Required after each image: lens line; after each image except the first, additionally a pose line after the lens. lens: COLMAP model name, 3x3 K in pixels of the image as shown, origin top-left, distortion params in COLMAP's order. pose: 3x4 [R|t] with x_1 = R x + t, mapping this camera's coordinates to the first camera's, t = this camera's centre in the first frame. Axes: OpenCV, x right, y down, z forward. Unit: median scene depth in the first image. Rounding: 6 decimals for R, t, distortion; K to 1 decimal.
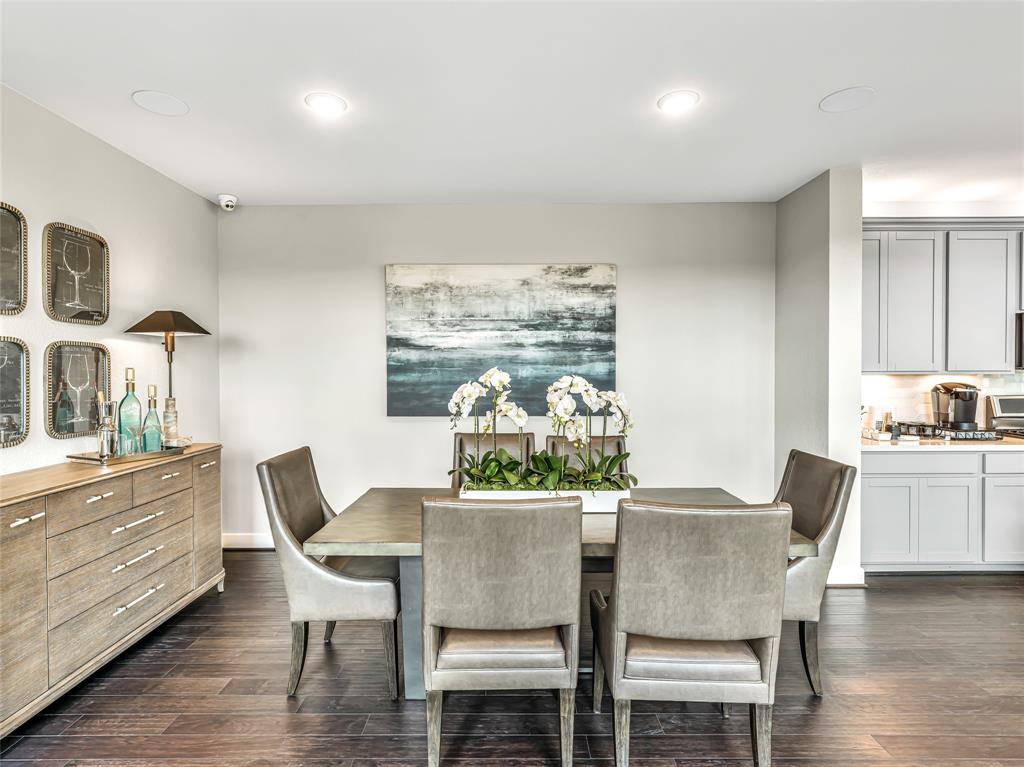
lens RADIAL K [[515.3, 0, 513.2], [0, 515.3, 382.8], [0, 0, 1]] dist [0.007685, -0.001859]
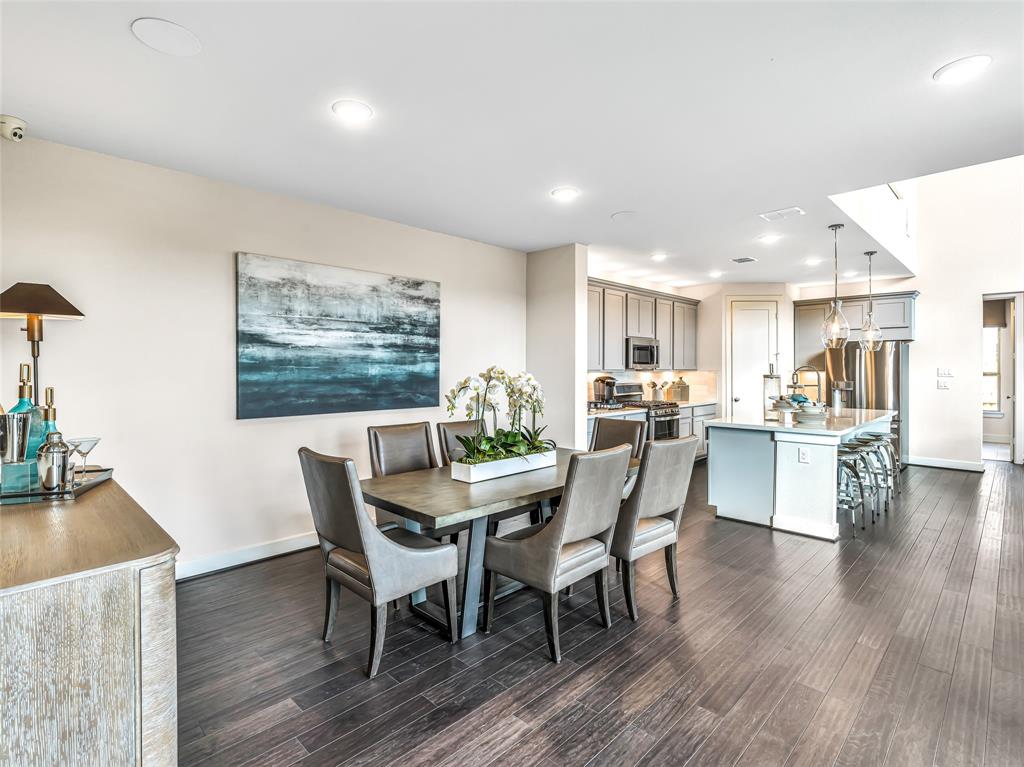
lens RADIAL K [[515.3, 0, 502.1], [0, 515.3, 373.7], [0, 0, 1]] dist [0.007685, -0.001859]
pose [[0.705174, -0.004357, 0.709020, -0.569089], [0.015053, 0.999848, -0.008827, -0.000386], [-0.708874, 0.016898, 0.705133, 0.036353]]
